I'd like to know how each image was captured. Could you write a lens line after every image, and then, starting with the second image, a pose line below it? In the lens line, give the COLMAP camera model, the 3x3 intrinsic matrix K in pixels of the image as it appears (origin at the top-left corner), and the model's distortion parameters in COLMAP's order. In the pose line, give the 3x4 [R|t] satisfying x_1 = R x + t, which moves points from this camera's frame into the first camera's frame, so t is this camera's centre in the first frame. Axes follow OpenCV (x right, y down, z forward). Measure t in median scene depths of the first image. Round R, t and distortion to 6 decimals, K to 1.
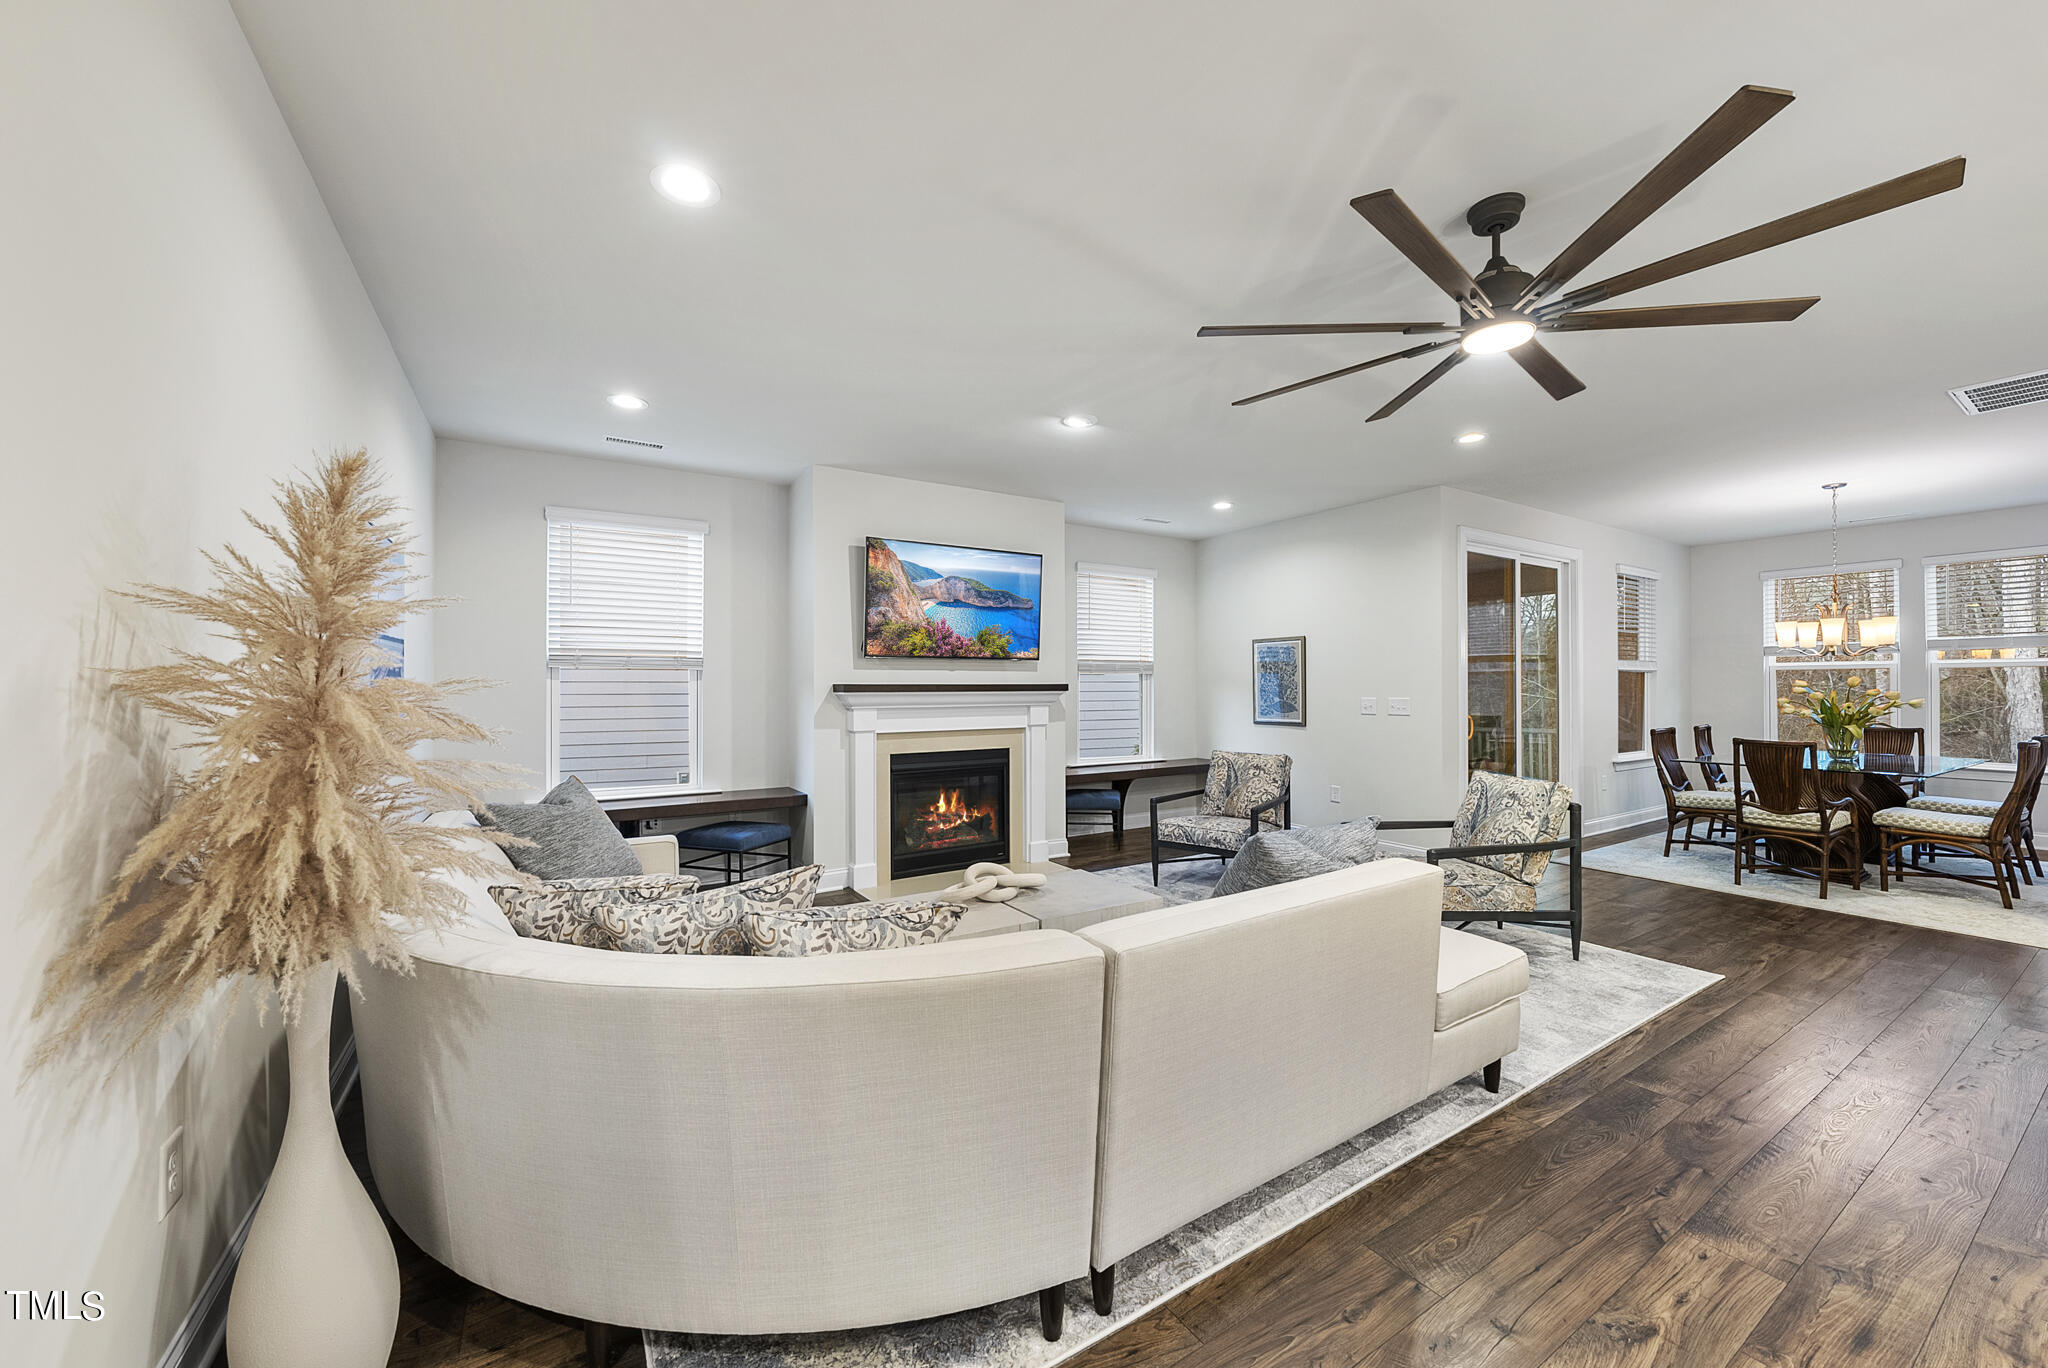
lens RADIAL K [[766.0, 0, 1028.0], [0, 766.0, 690.3], [0, 0, 1]] dist [-0.001705, 0.000506]
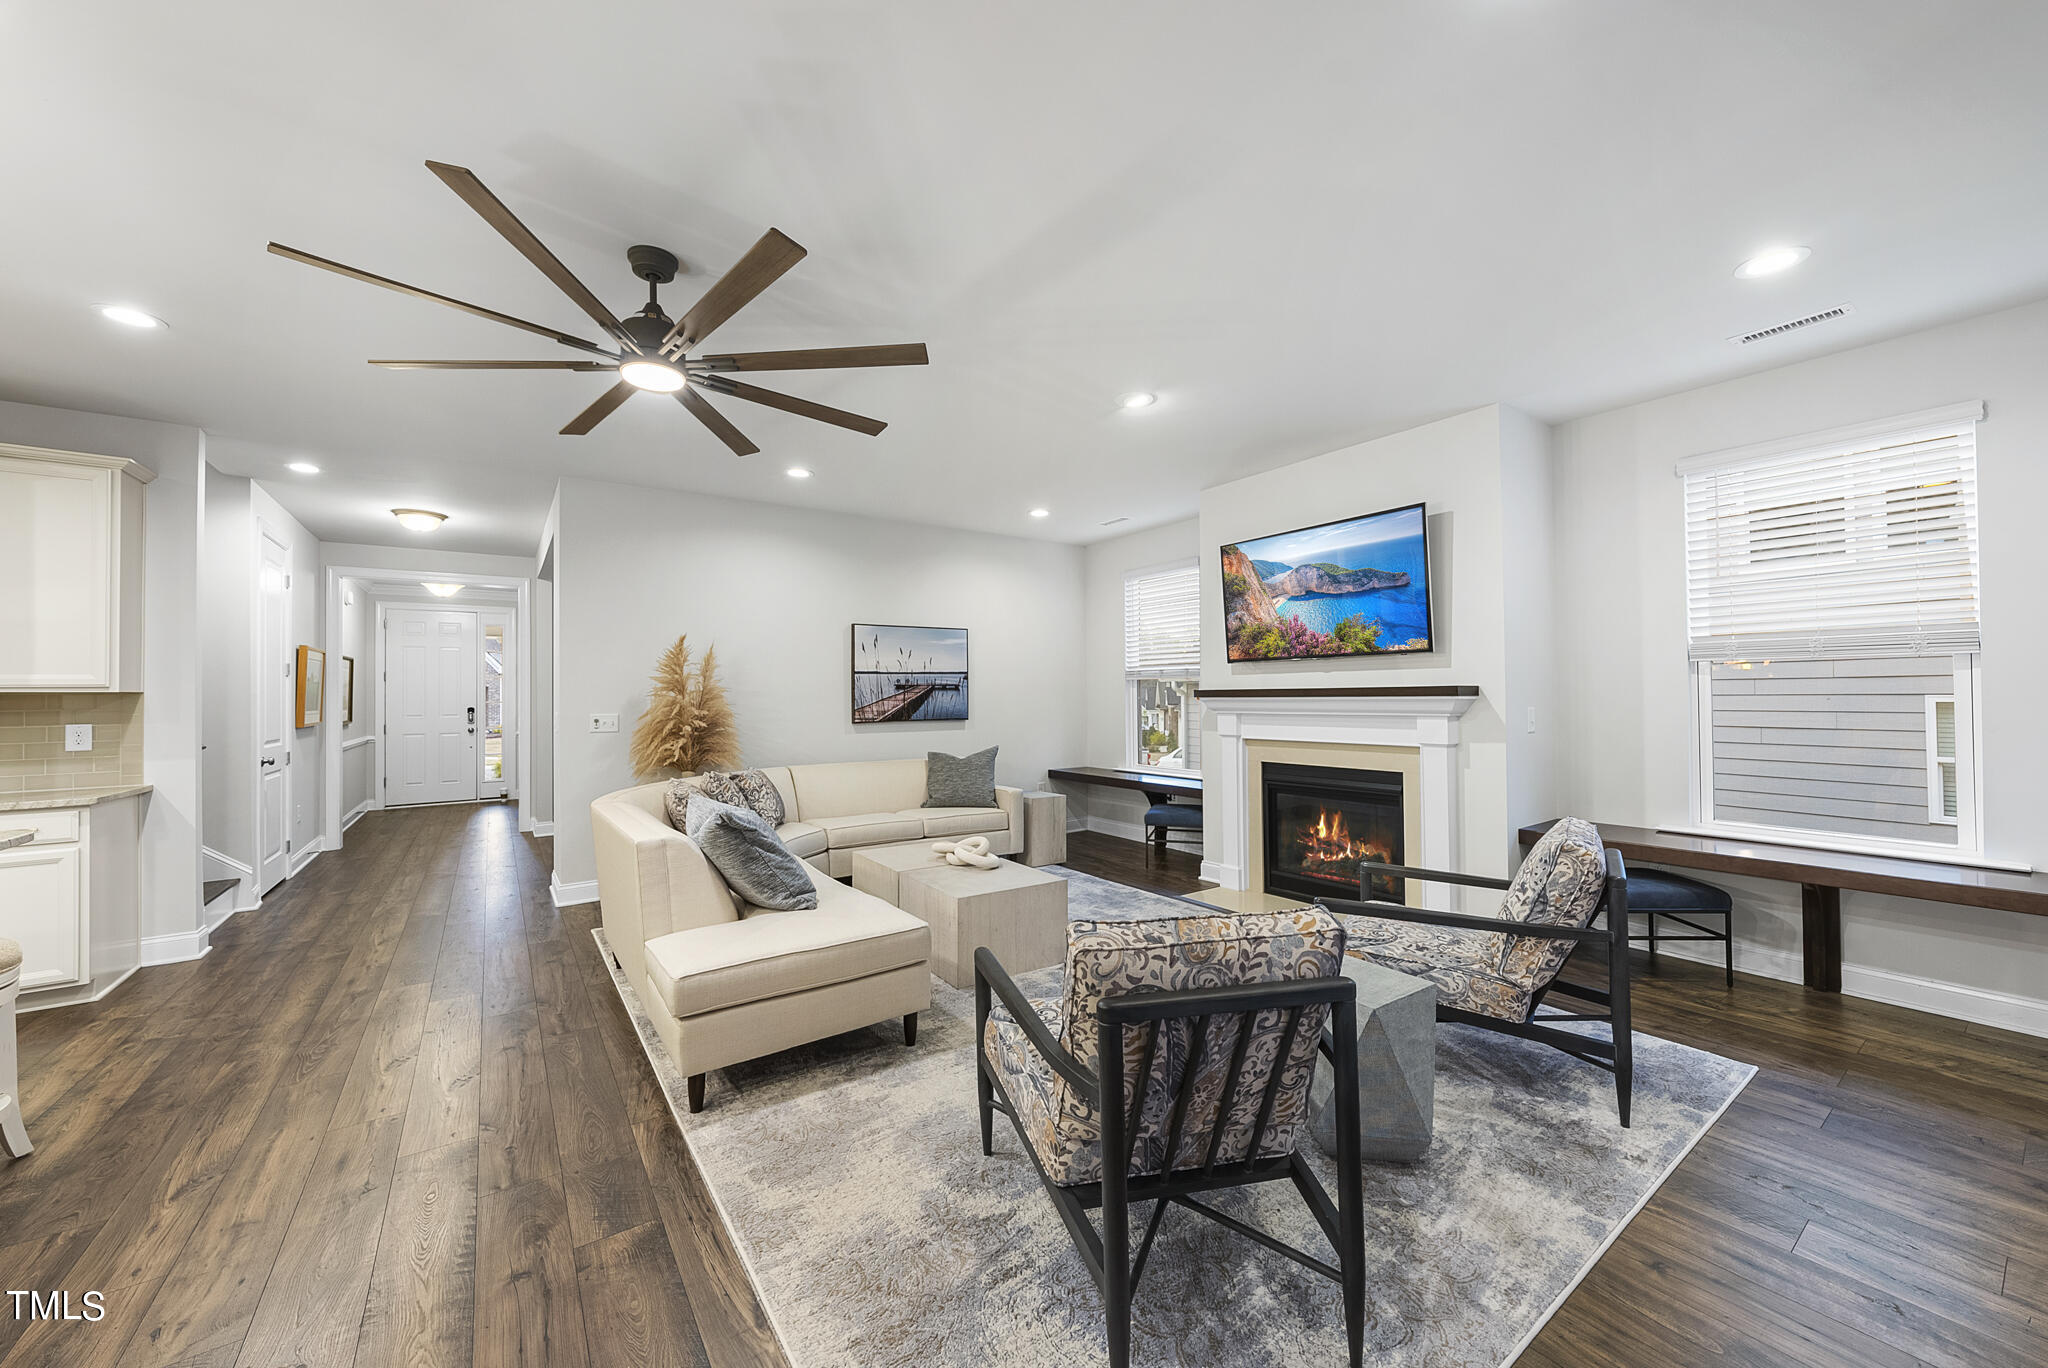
lens RADIAL K [[766.0, 0, 1027.5], [0, 766.0, 678.2], [0, 0, 1]] dist [-0.001705, 0.000506]
pose [[0.056470, -0.016880, -0.998262, 0.750574], [0.007650, 0.999835, -0.016473, -0.007732], [0.998375, -0.006707, 0.056589, 0.635082]]
